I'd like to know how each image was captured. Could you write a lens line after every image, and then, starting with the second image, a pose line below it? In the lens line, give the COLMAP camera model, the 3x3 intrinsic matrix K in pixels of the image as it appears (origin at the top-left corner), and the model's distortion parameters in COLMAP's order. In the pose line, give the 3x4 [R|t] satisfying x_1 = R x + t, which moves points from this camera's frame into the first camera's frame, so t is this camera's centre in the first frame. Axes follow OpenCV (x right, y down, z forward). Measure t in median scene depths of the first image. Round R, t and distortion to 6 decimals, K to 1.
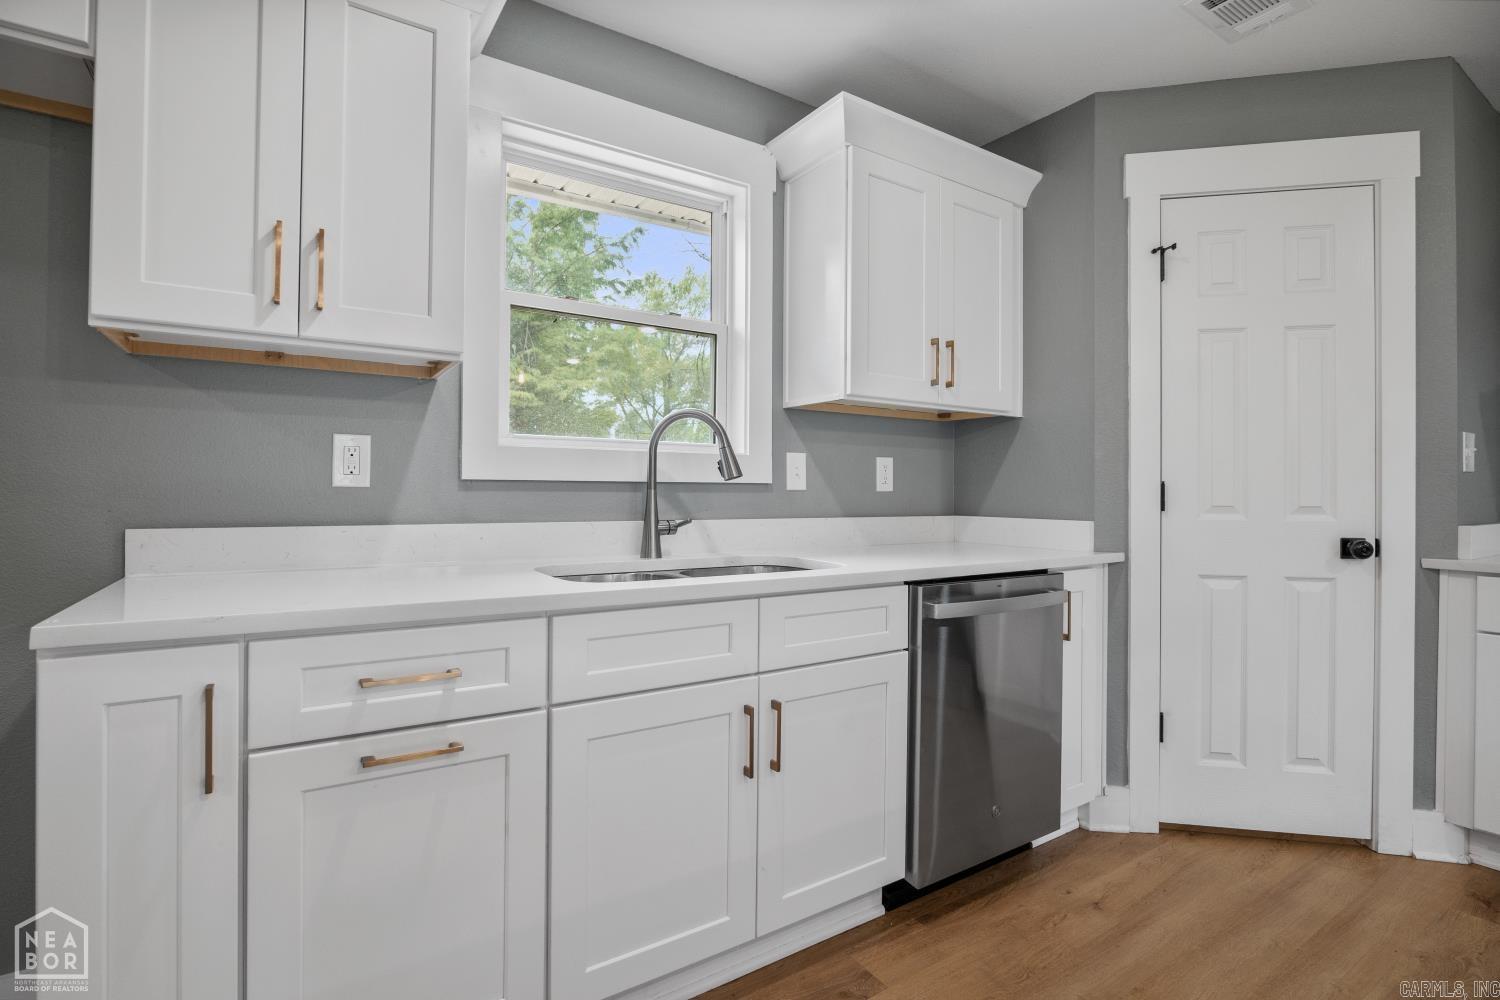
lens RADIAL K [[709.7, 0, 741.6], [0, 709.7, 487.2], [0, 0, 1]] dist [-0.016104, 0.002650]
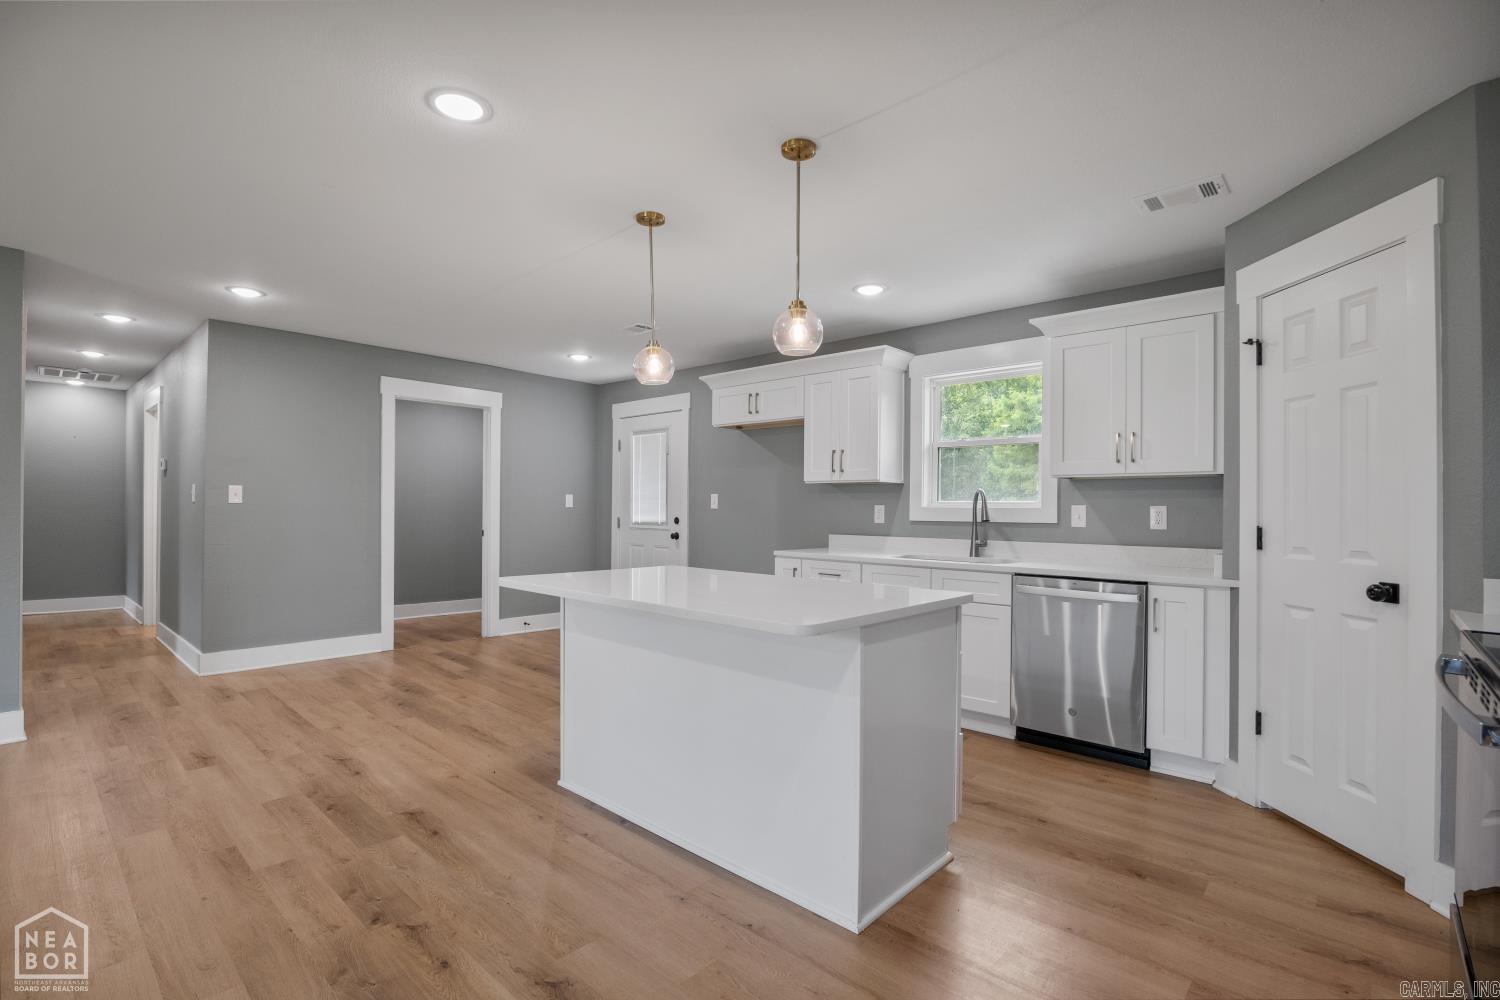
lens RADIAL K [[709.7, 0, 745.5], [0, 709.7, 503.0], [0, 0, 1]] dist [-0.016104, 0.002650]
pose [[0.241669, -0.014134, -0.970256, 1.707667], [-0.001689, 0.999886, -0.014986, -0.030540], [0.970357, 0.005260, 0.241618, -0.195218]]
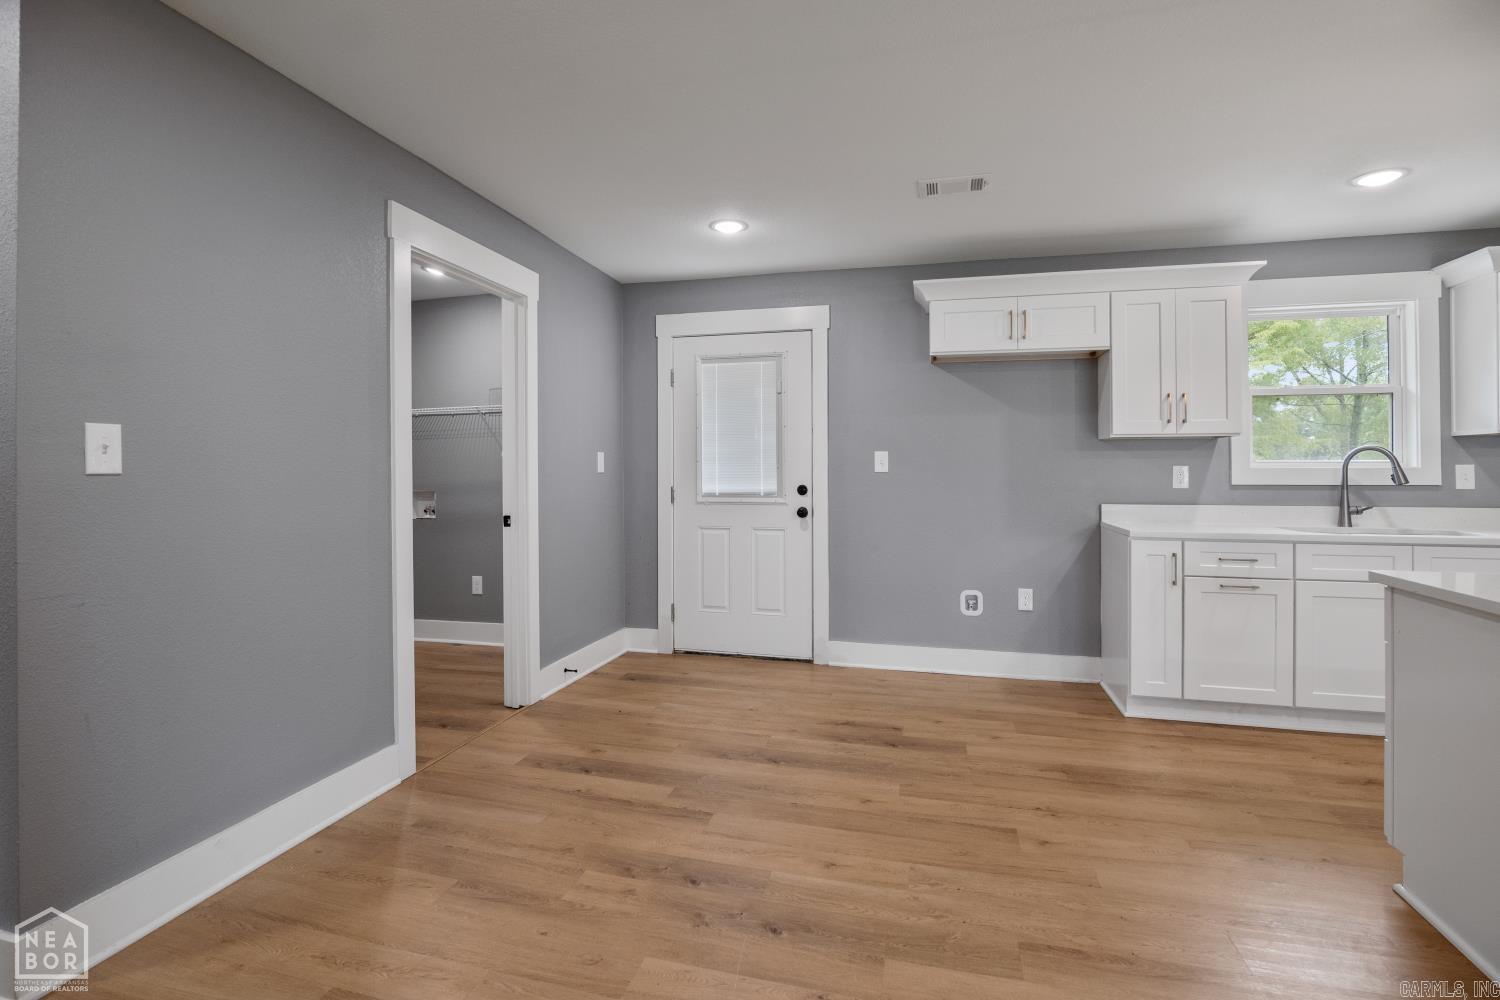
lens RADIAL K [[709.7, 0, 758.5], [0, 709.7, 465.5], [0, 0, 1]] dist [-0.016104, 0.002650]
pose [[0.684511, -0.013375, -0.728880, 0.151537], [0.010725, 0.999908, -0.008277, -0.056328], [0.728924, -0.002151, 0.684592, -1.269706]]
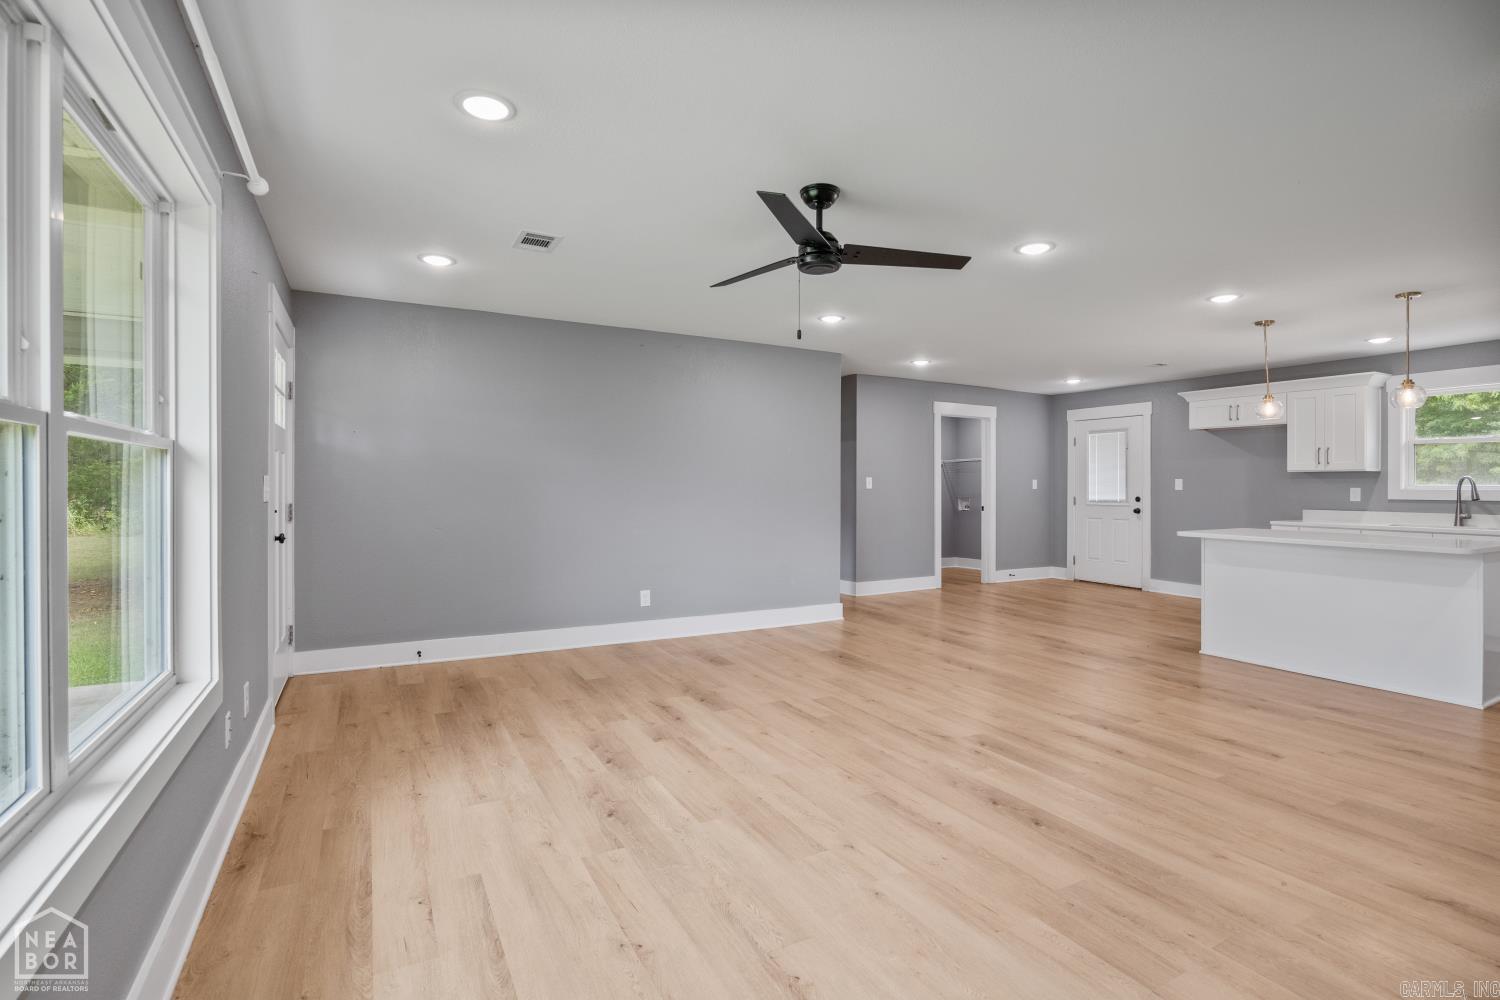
lens RADIAL K [[709.7, 0, 754.4], [0, 709.7, 488.4], [0, 0, 1]] dist [-0.016104, 0.002650]
pose [[-0.071843, -0.002868, -0.997412, 2.802714], [0.005080, 0.999982, -0.003241, -0.059205], [0.997403, -0.005300, -0.071827, -1.600927]]
